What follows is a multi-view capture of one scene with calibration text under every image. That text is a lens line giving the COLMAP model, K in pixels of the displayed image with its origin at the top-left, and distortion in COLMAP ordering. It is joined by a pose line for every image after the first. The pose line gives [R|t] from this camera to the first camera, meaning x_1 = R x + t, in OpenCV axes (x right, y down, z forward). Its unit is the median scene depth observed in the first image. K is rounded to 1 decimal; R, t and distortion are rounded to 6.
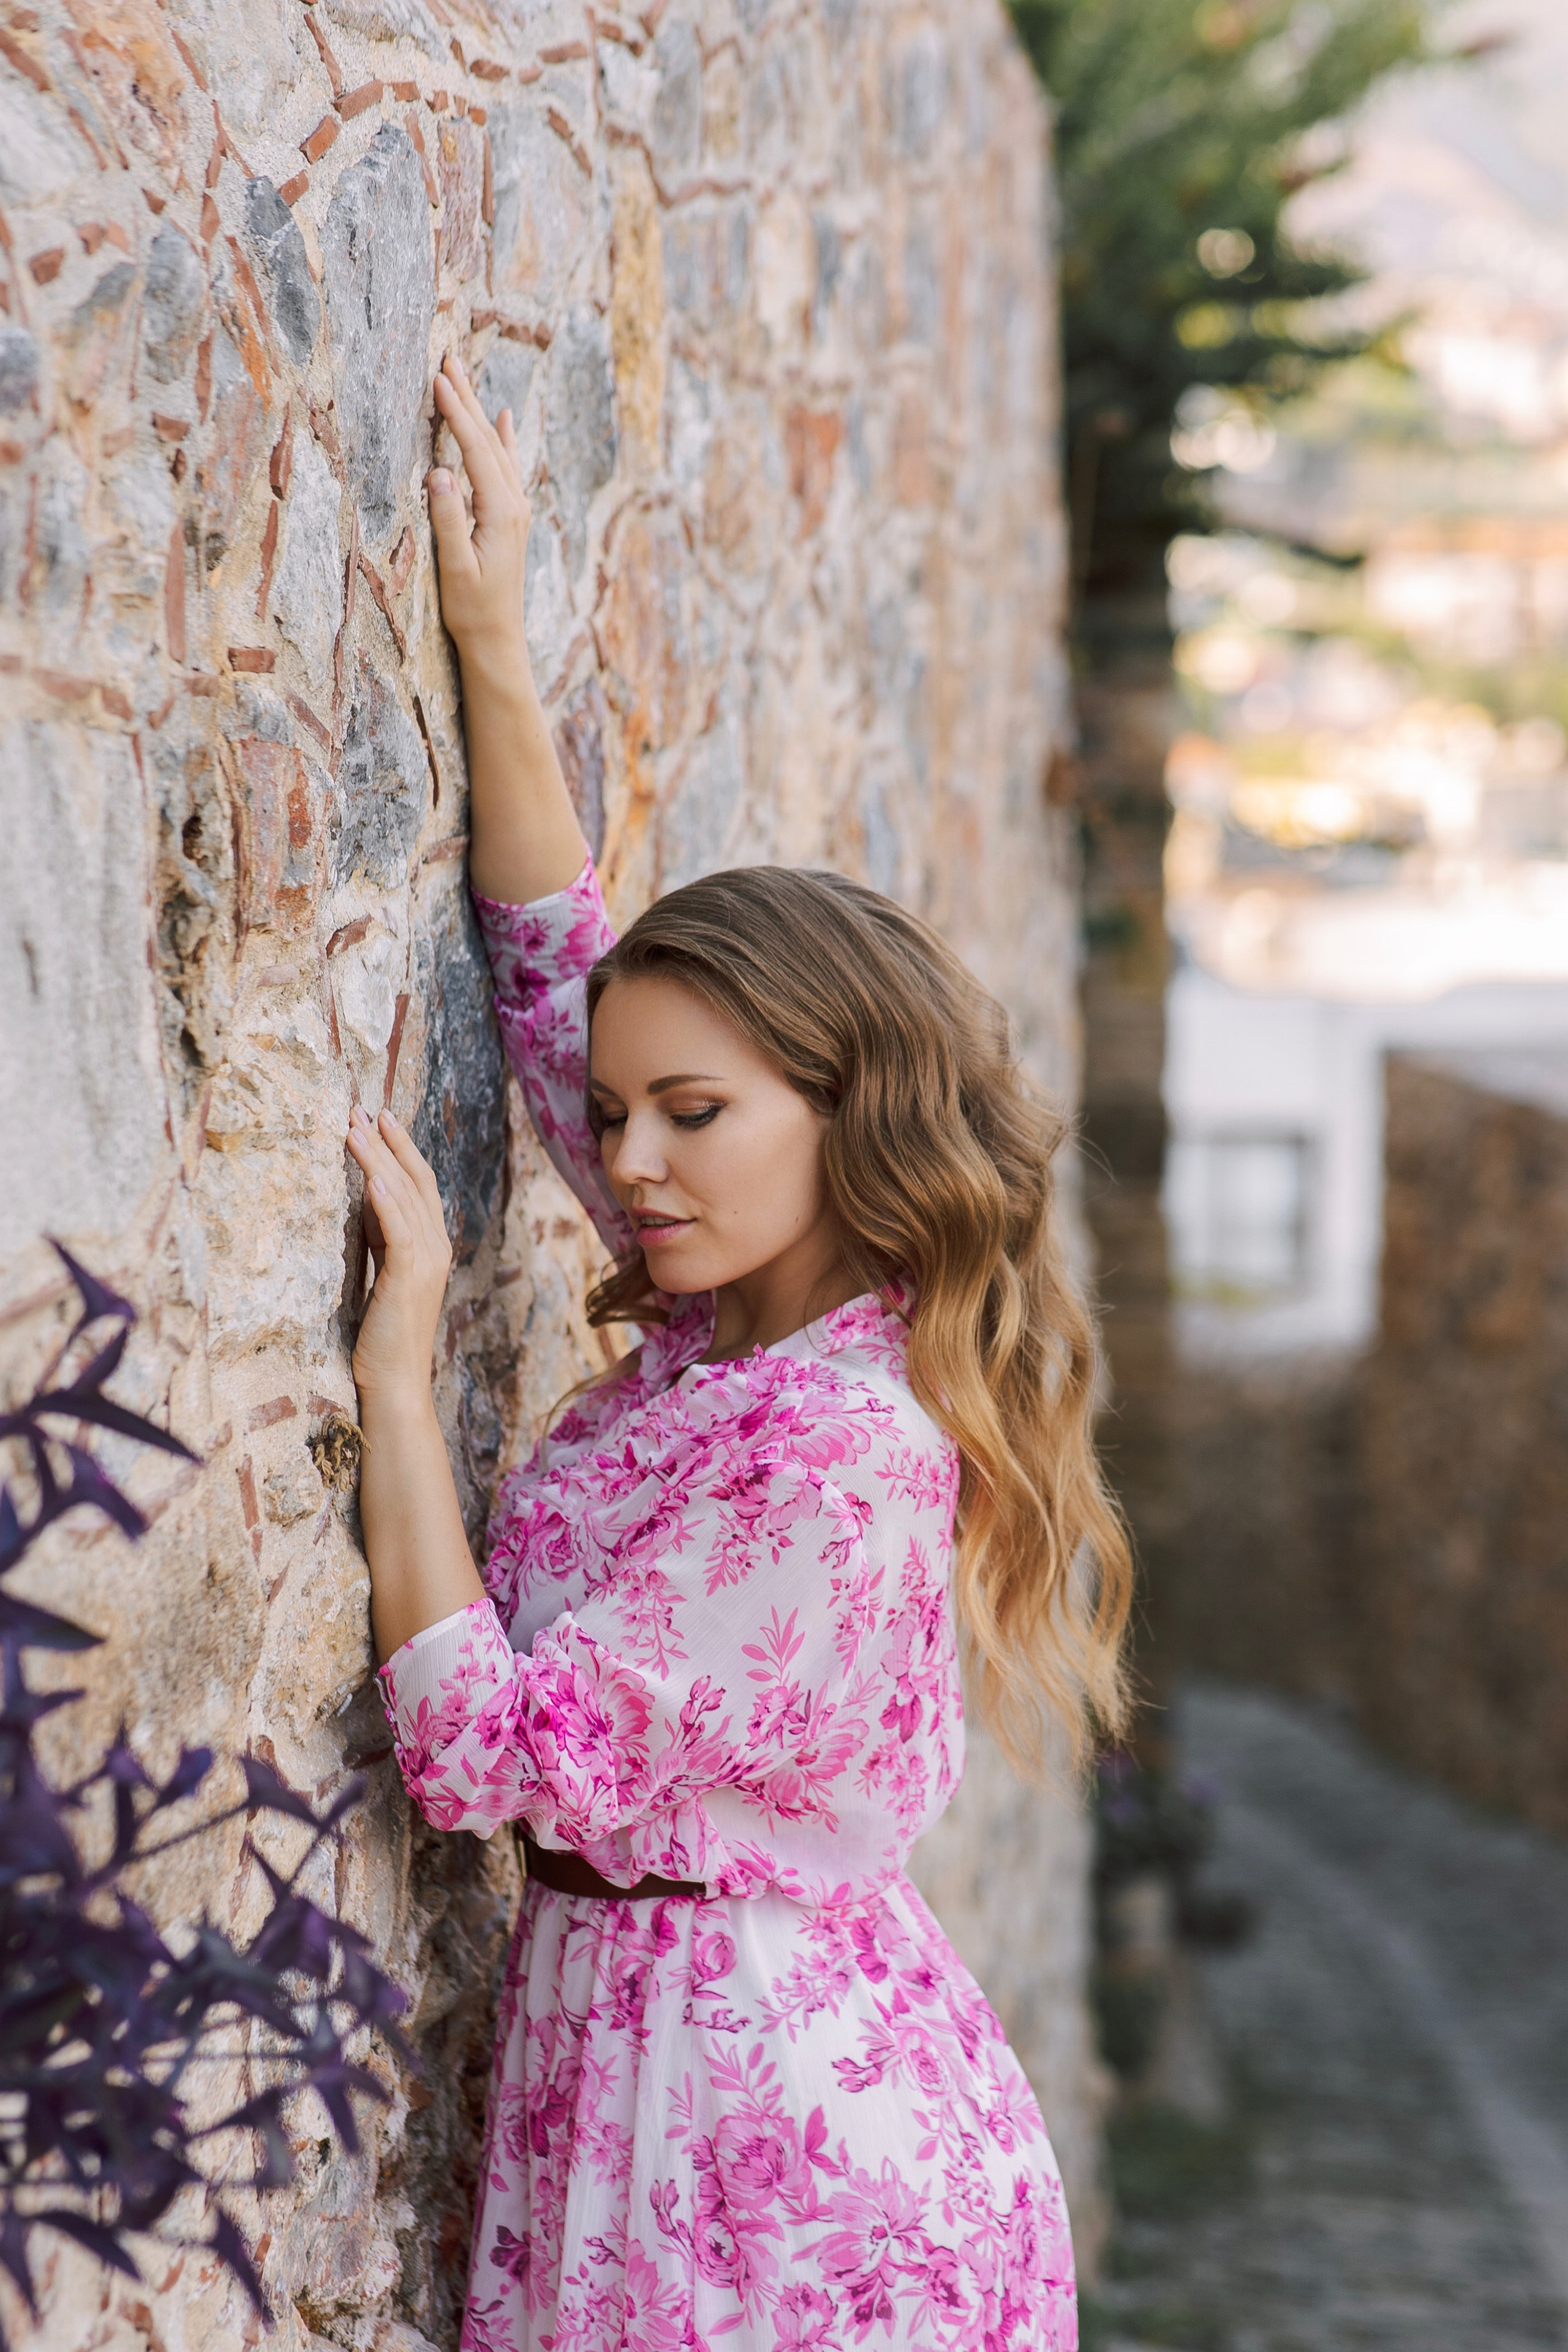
lens RADIAL K [[5733.6, 0, 685.6], [0, 5733.6, 1164.5], [0, 0, 1]] dist [0.083124, 0.824179]
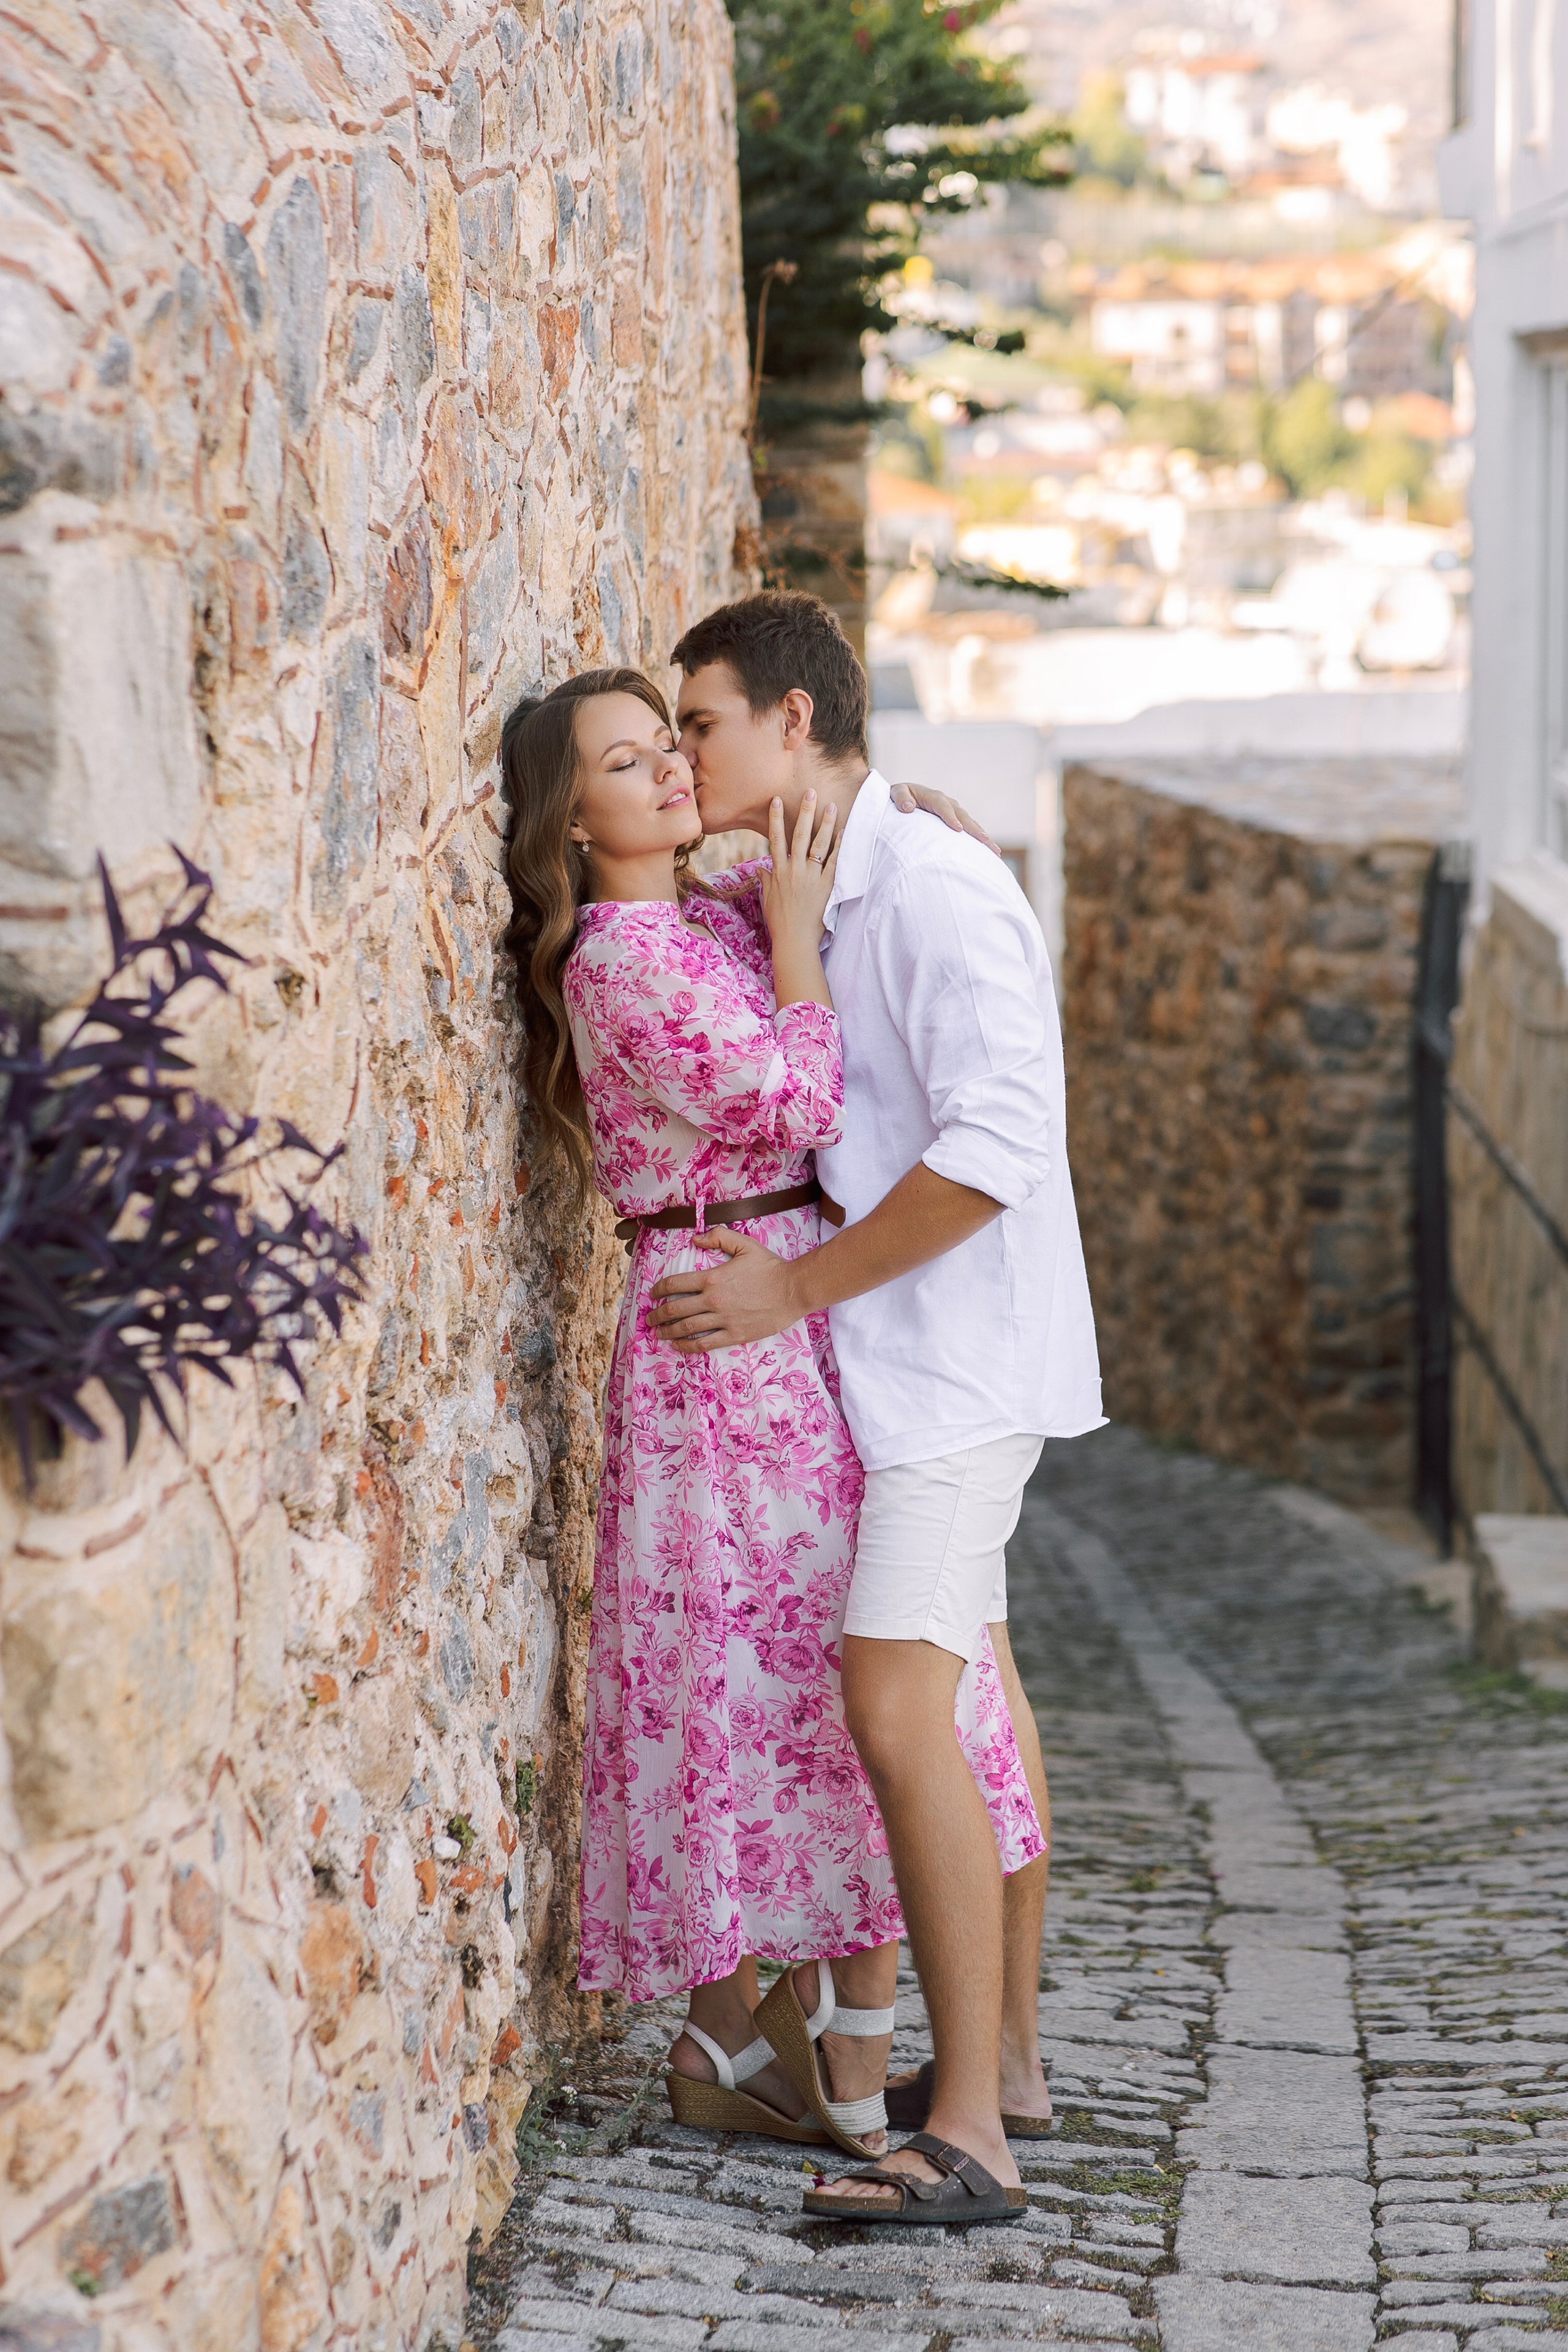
lens RADIAL K [[5710.7, 0, 673.5], [0, 5710.7, 1151.8], [0, 0, 1]] dist [0.059033, 0.359327]
pose [[0.998820, -0.023896, 0.042287, -0.020530], [0.022048, 0.998805, 0.043625, 0.026683], [-0.043278, -0.042641, 0.998153, -0.629138]]
